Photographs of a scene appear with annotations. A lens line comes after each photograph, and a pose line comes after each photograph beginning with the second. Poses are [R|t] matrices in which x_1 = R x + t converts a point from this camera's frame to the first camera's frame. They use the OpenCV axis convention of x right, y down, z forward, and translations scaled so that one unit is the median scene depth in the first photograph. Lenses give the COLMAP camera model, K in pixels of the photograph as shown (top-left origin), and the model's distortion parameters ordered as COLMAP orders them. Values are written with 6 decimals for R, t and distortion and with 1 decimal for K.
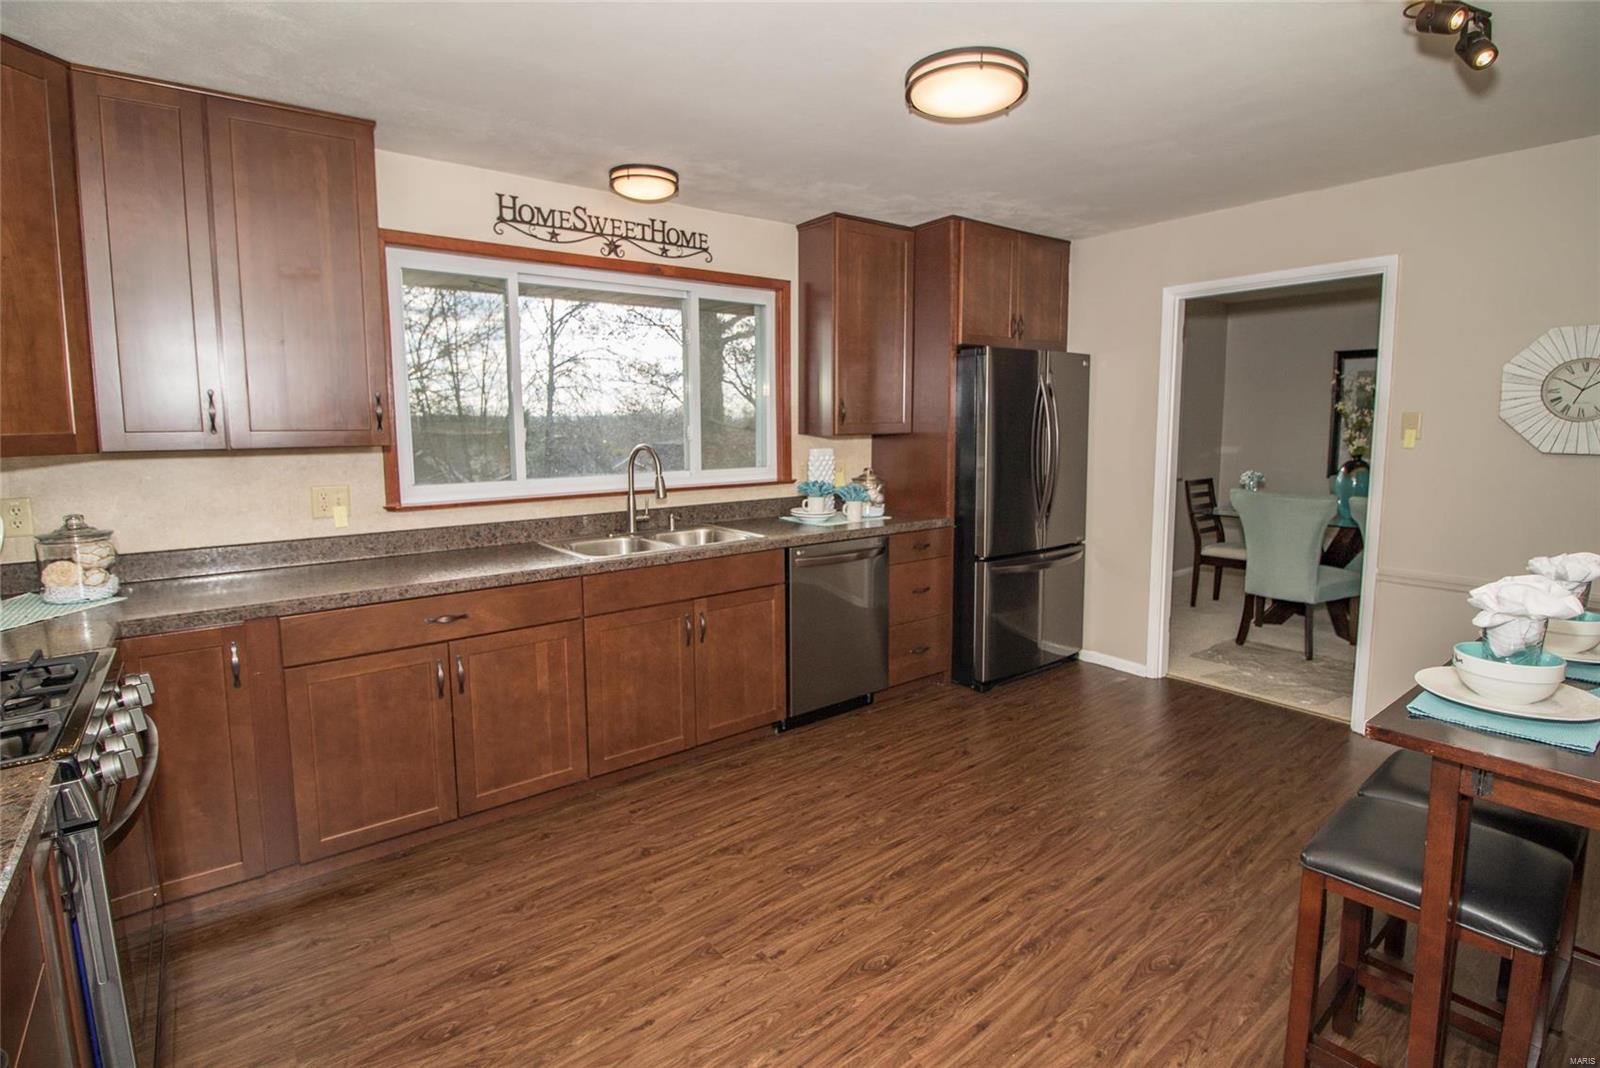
lens RADIAL K [[777.2, 0, 805.3], [0, 777.2, 536.7], [0, 0, 1]] dist [-0.004794, -0.004753]
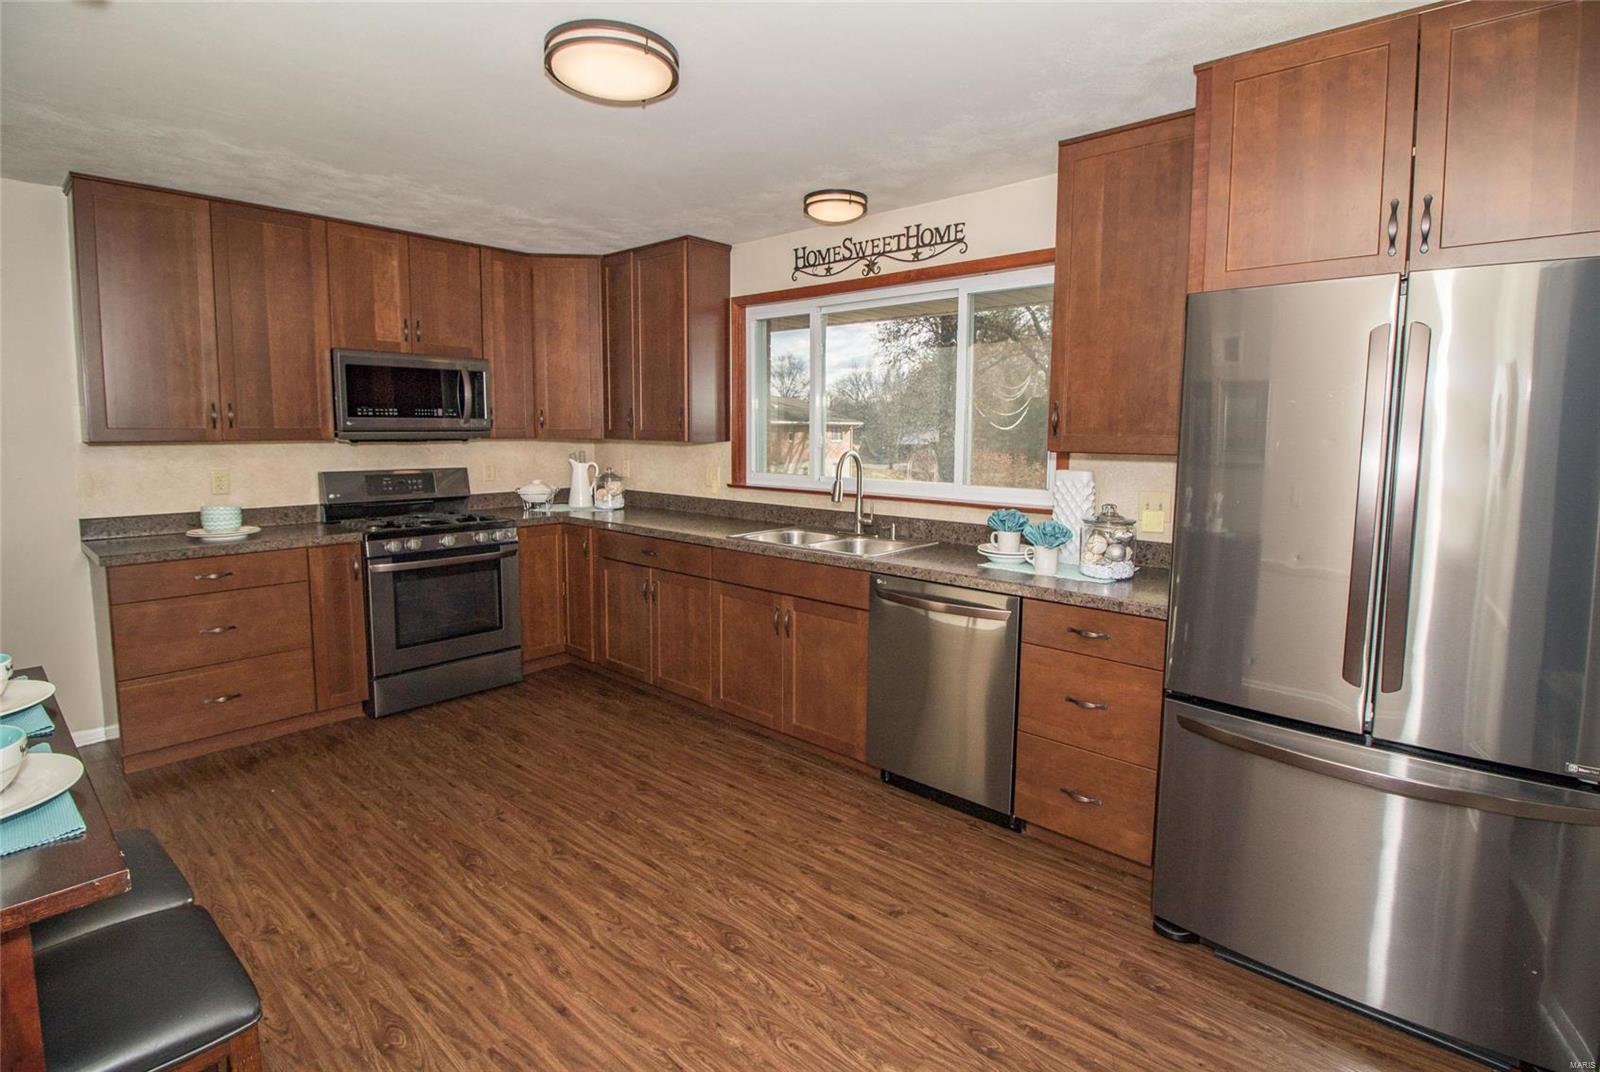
lens RADIAL K [[777.2, 0, 807.7], [0, 777.2, 532.2], [0, 0, 1]] dist [-0.004794, -0.004753]
pose [[0.170423, 0.137535, -0.975725, 0.901815], [-0.159292, 0.981032, 0.110461, -0.127748], [0.972410, 0.136600, 0.189099, 0.827839]]
